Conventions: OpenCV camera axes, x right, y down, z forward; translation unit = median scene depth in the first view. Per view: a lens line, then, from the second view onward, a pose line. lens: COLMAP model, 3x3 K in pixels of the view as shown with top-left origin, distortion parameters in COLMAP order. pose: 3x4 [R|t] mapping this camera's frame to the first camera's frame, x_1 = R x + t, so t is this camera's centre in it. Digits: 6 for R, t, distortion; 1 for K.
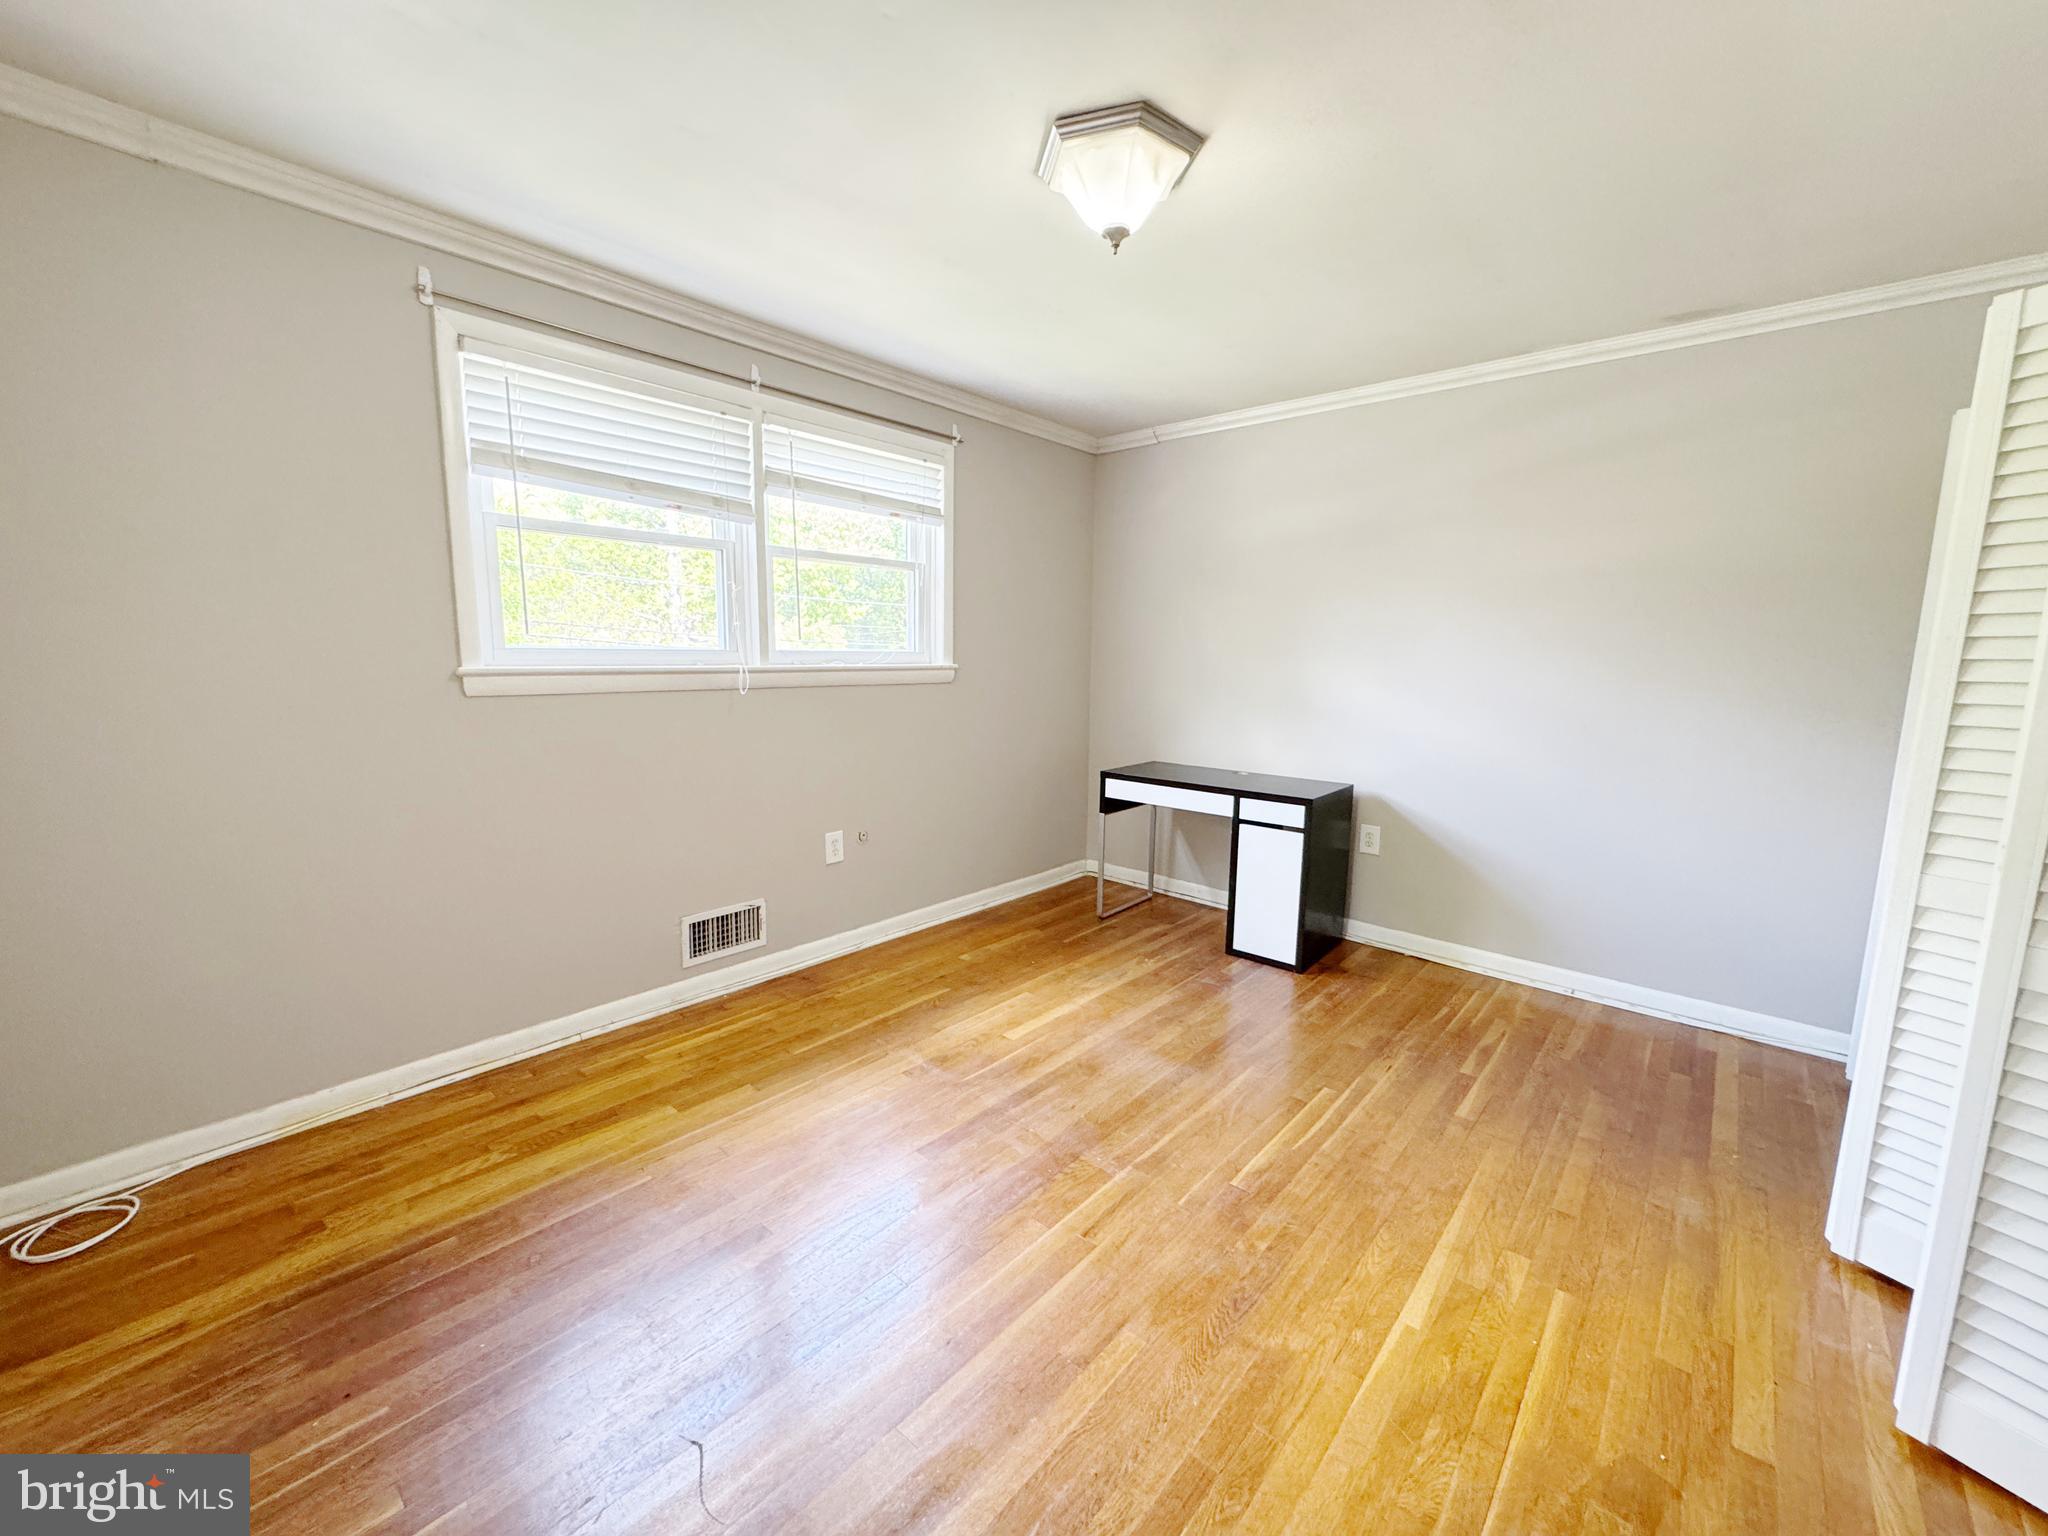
lens RADIAL K [[816.2, 0, 1022.5], [0, 816.2, 764.2], [0, 0, 1]] dist [-0.004167, 0.000605]
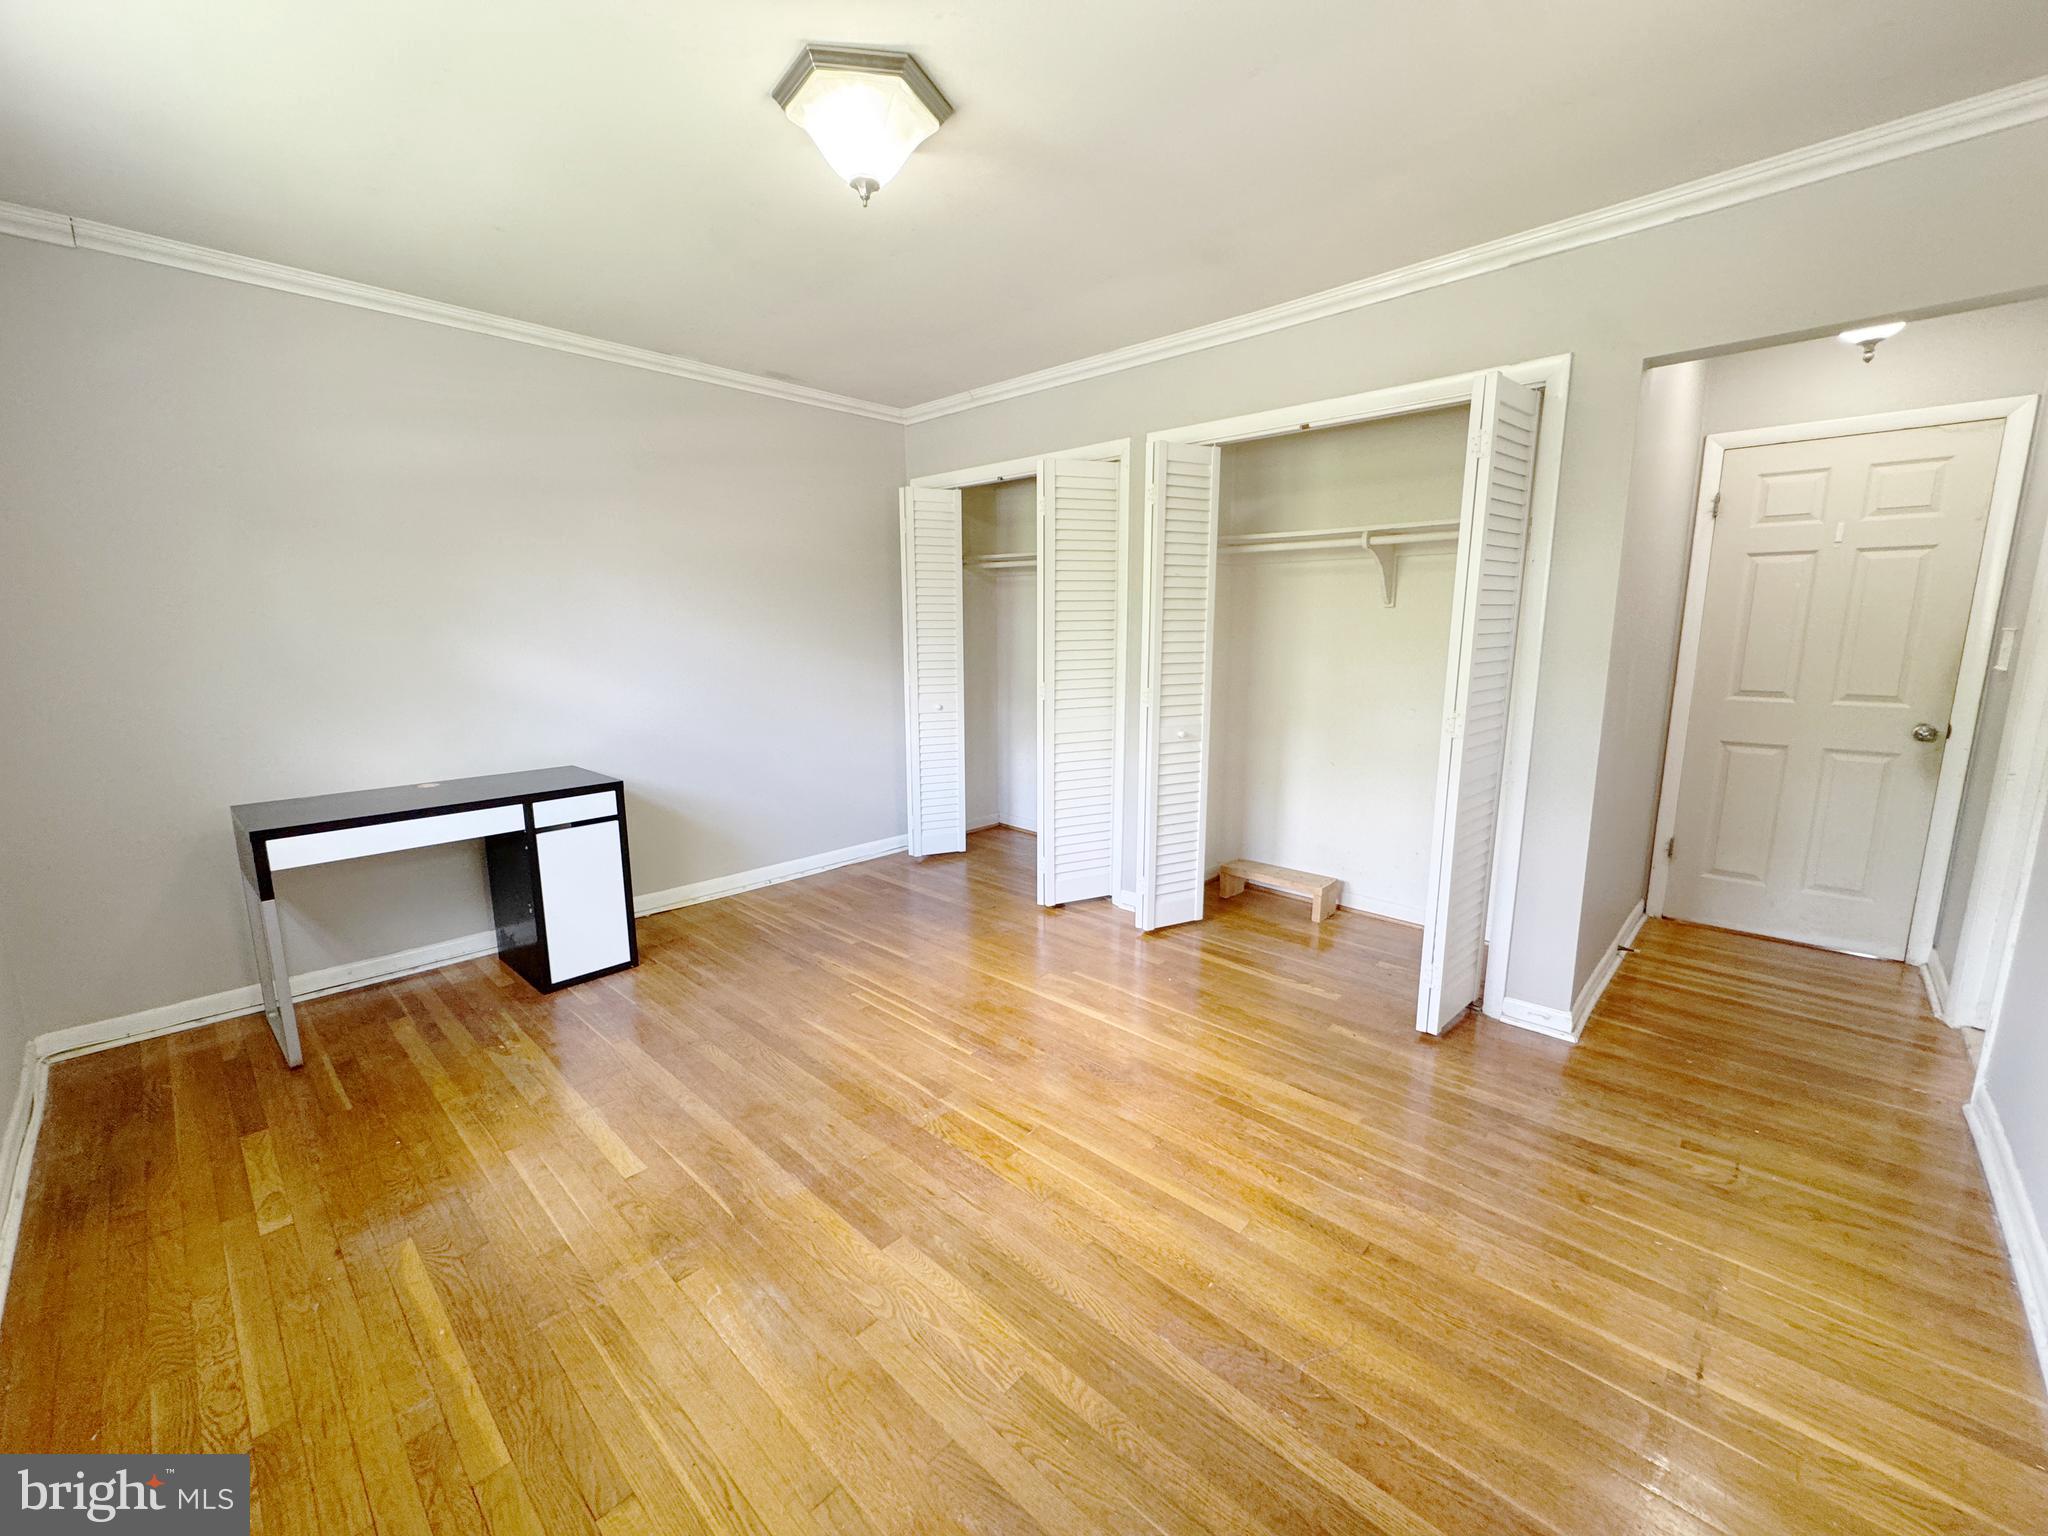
lens RADIAL K [[816.2, 0, 1022.5], [0, 816.2, 764.2], [0, 0, 1]] dist [-0.004167, 0.000605]
pose [[0.026945, -0.184761, 0.982414, -0.548024], [0.144170, 0.973215, 0.179077, -0.076835], [-0.989186, 0.136809, 0.052860, 0.498790]]
